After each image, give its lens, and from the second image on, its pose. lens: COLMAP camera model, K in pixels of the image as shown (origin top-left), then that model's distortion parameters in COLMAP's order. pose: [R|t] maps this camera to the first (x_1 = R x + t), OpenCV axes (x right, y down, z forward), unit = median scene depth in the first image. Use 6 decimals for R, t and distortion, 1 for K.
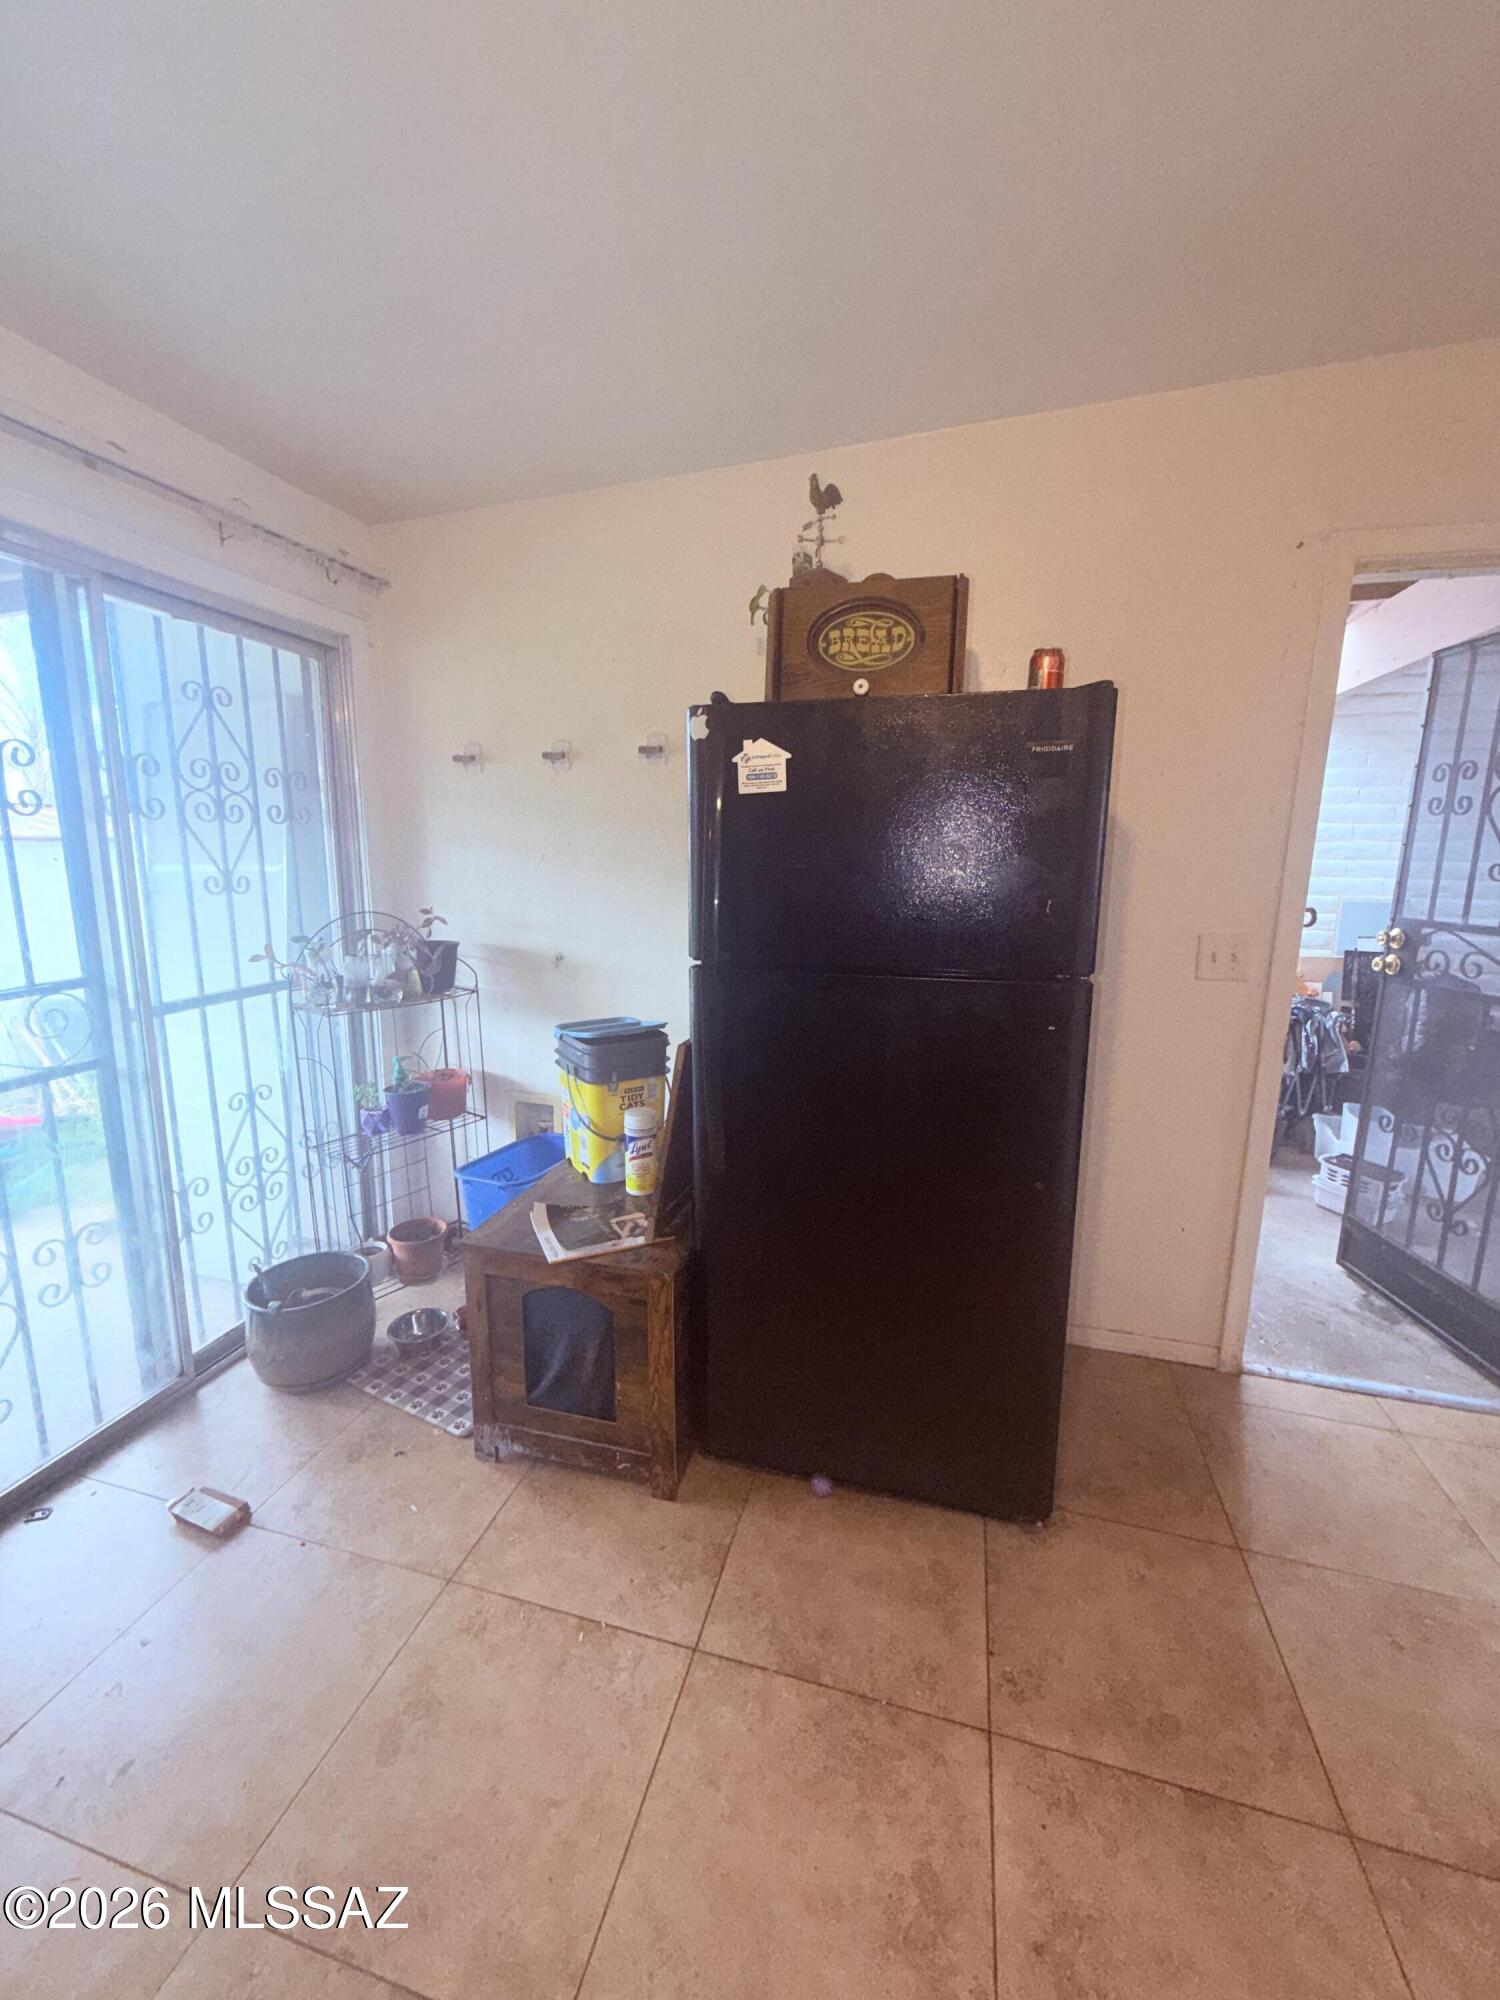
lens RADIAL K [[799.2, 0, 751.5], [0, 799.2, 995.2], [0, 0, 1]] dist [-0.002096, 0.000894]
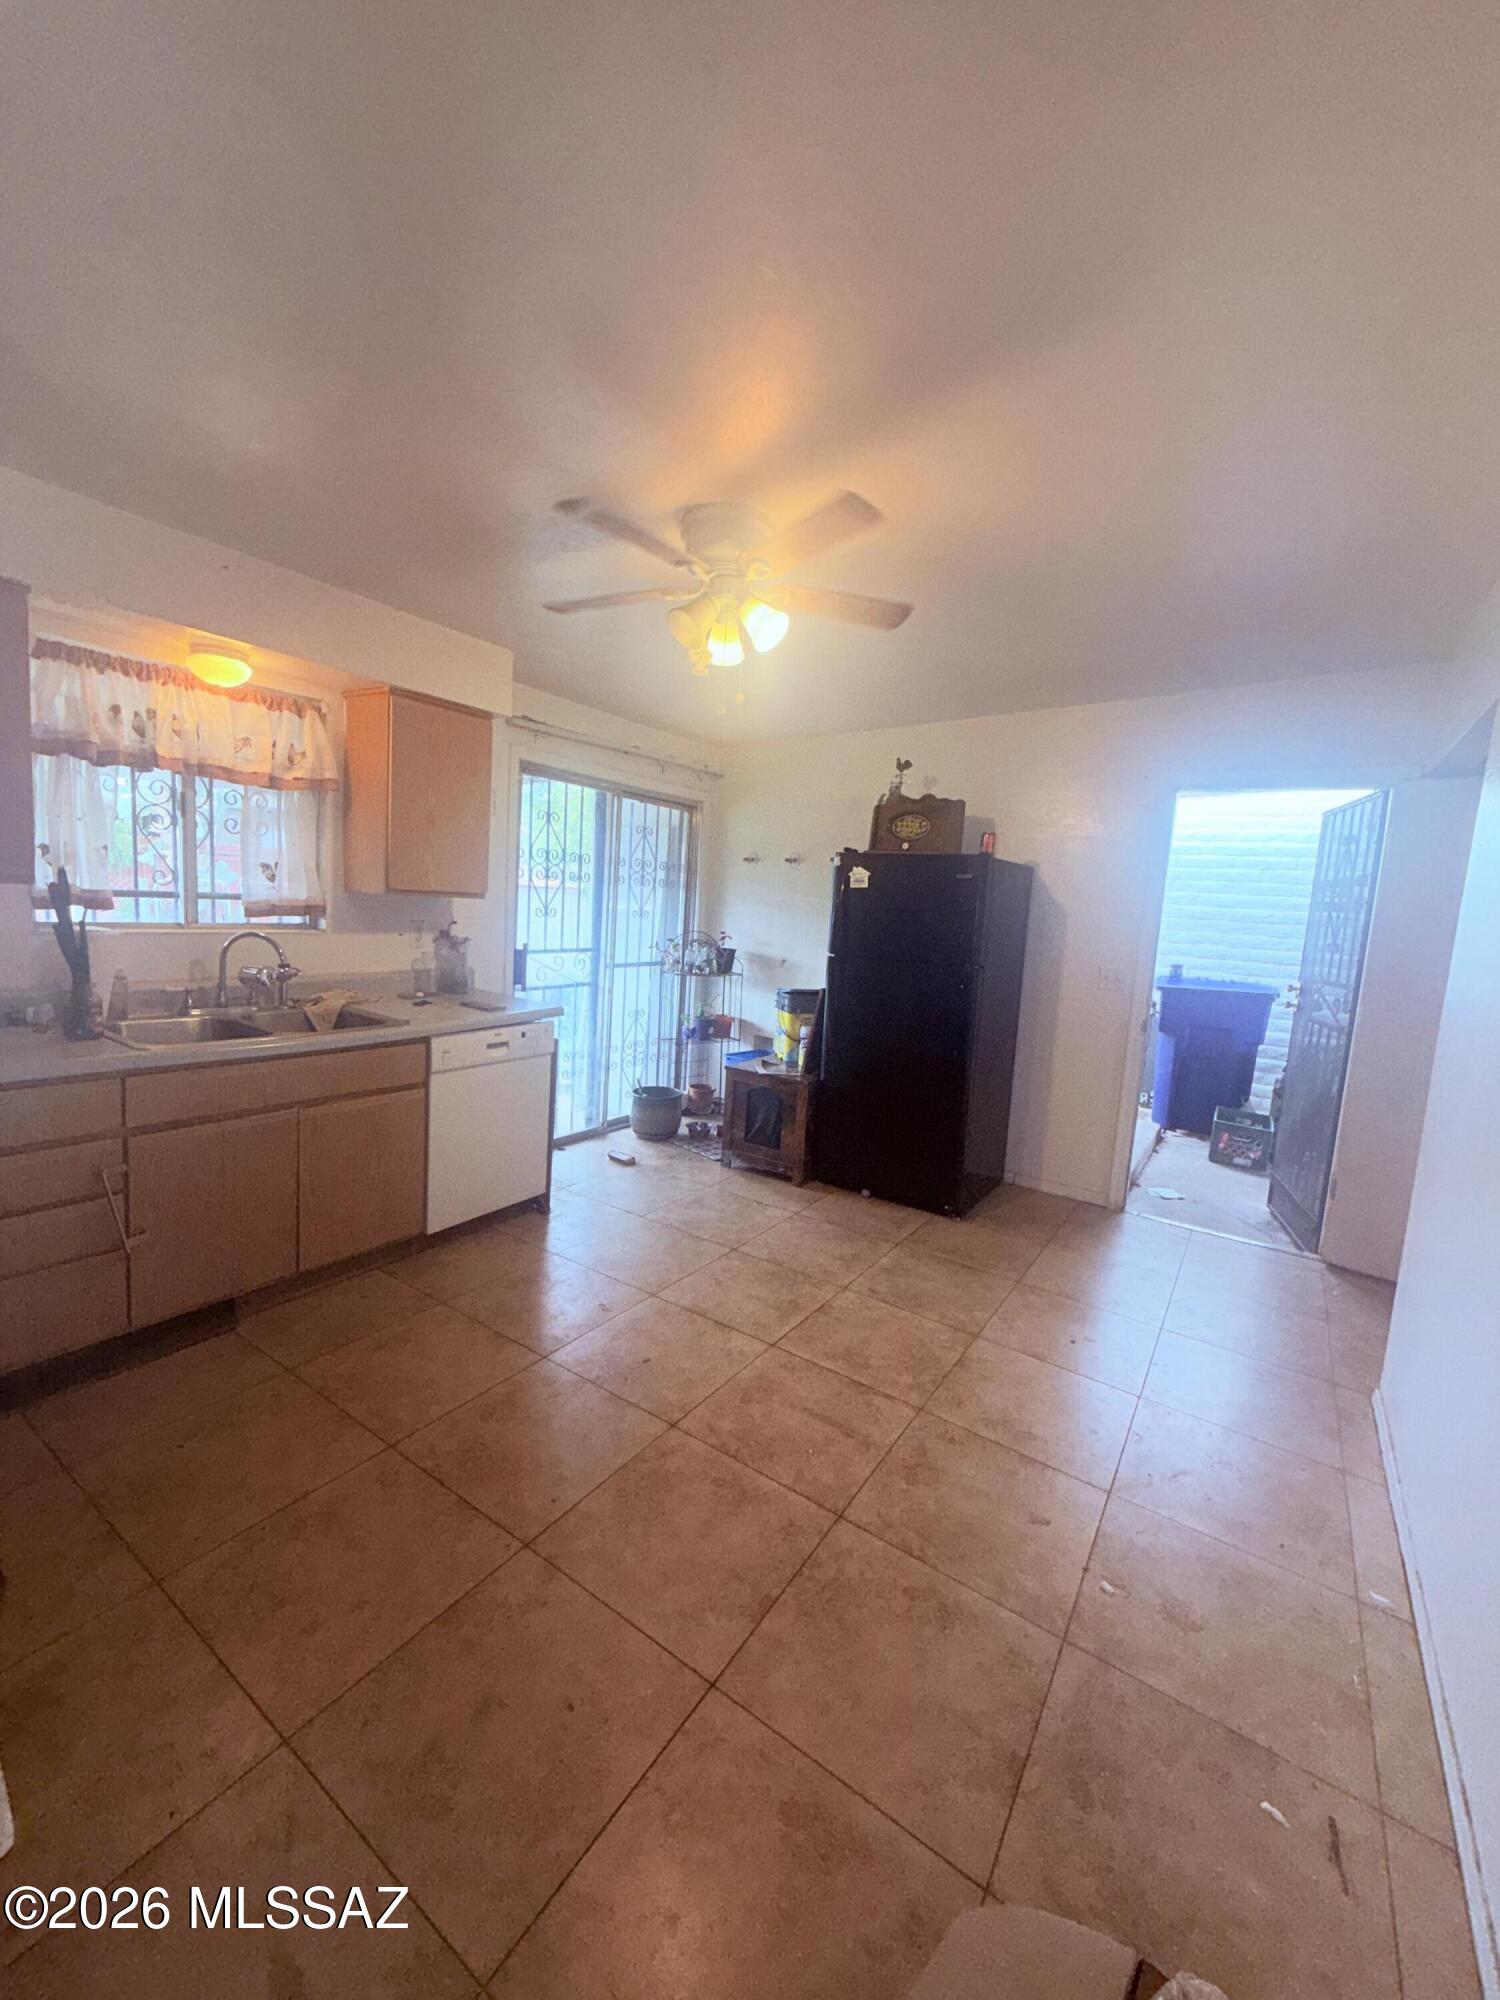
lens RADIAL K [[799.2, 0, 755.2], [0, 799.2, 995.3], [0, 0, 1]] dist [-0.002096, 0.000894]
pose [[0.948305, 0.083559, -0.306162, 0.348265], [-0.106043, 0.992696, -0.057527, 0.182671], [0.299119, 0.087019, 0.950240, -1.013217]]
